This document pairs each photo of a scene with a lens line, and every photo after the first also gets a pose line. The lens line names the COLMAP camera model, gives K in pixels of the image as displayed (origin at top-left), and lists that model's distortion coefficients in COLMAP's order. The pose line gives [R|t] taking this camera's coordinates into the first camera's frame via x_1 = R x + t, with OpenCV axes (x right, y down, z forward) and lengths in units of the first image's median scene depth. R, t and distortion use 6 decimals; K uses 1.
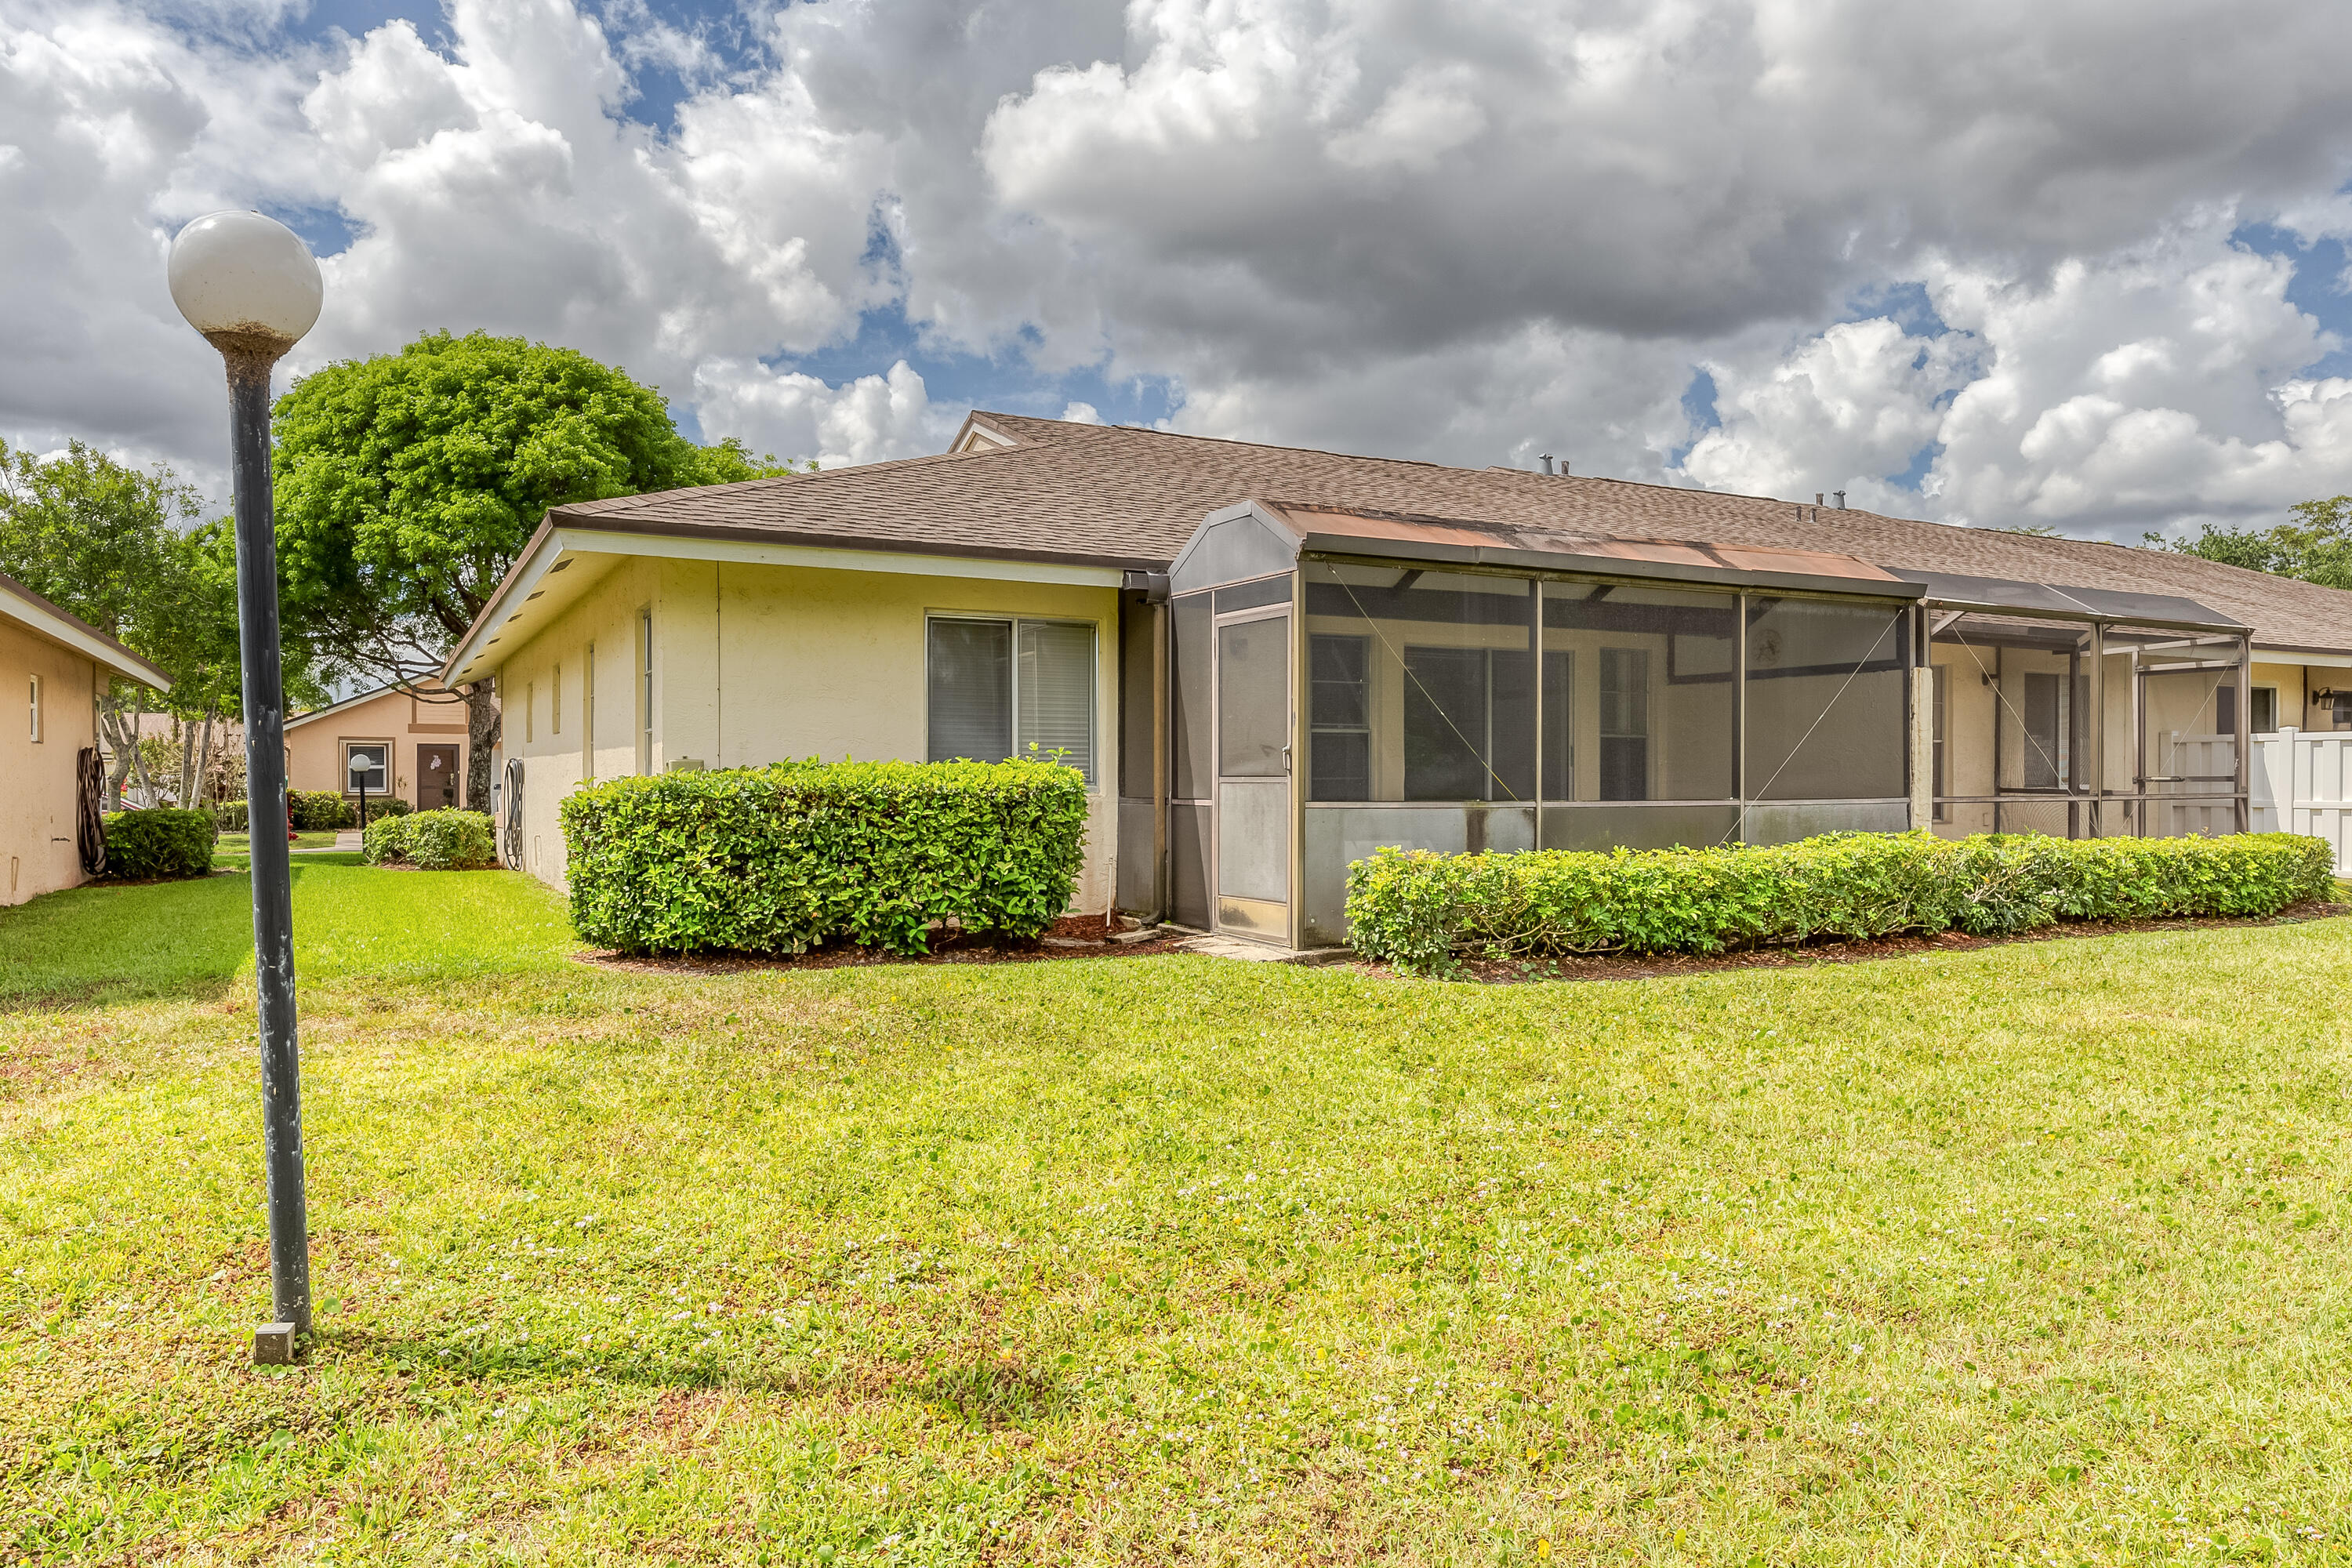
lens RADIAL K [[1635.2, 0, 1176.0], [0, 1635.2, 784.0], [0, 0, 1]] dist [-0.018693, 0.043227]
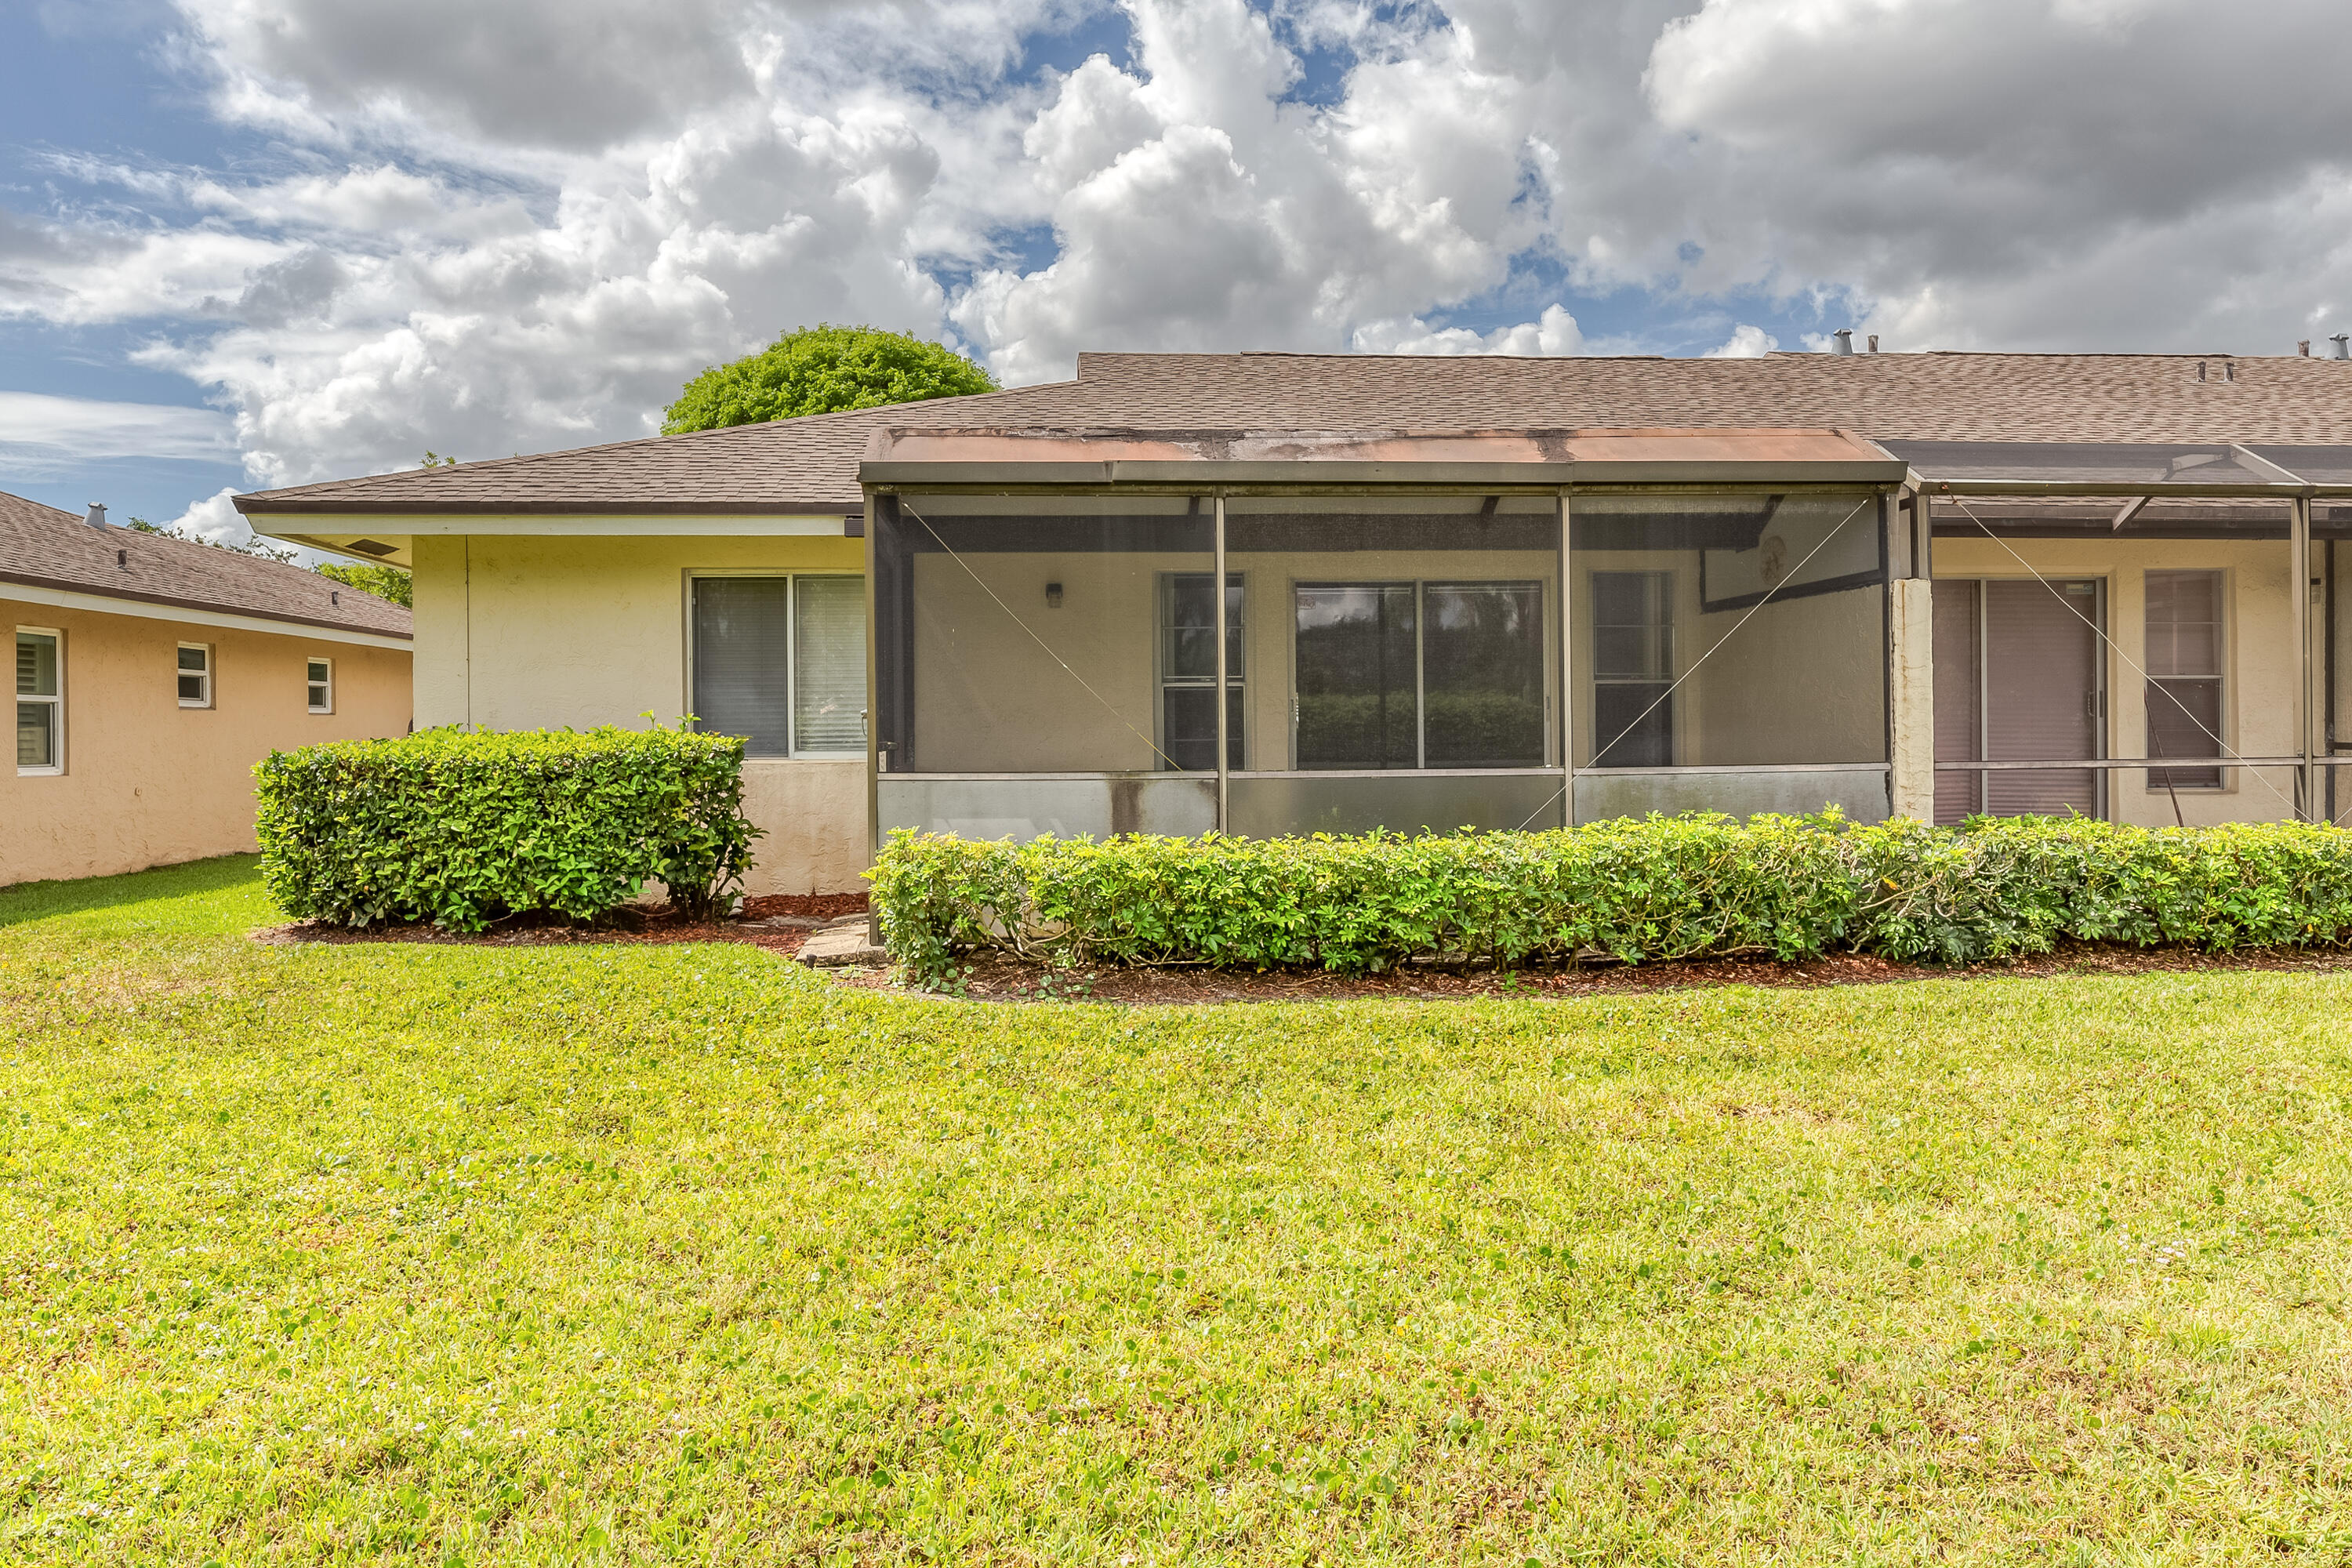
lens RADIAL K [[1646.7, 0, 1178.8], [0, 1646.7, 706.8], [0, 0, 1]] dist [-0.001848, 0.001747]
pose [[0.911456, -0.015340, -0.411111, 0.247166], [0.008204, 0.999784, -0.019116, -0.002699], [0.411316, 0.014050, 0.911385, 0.116295]]
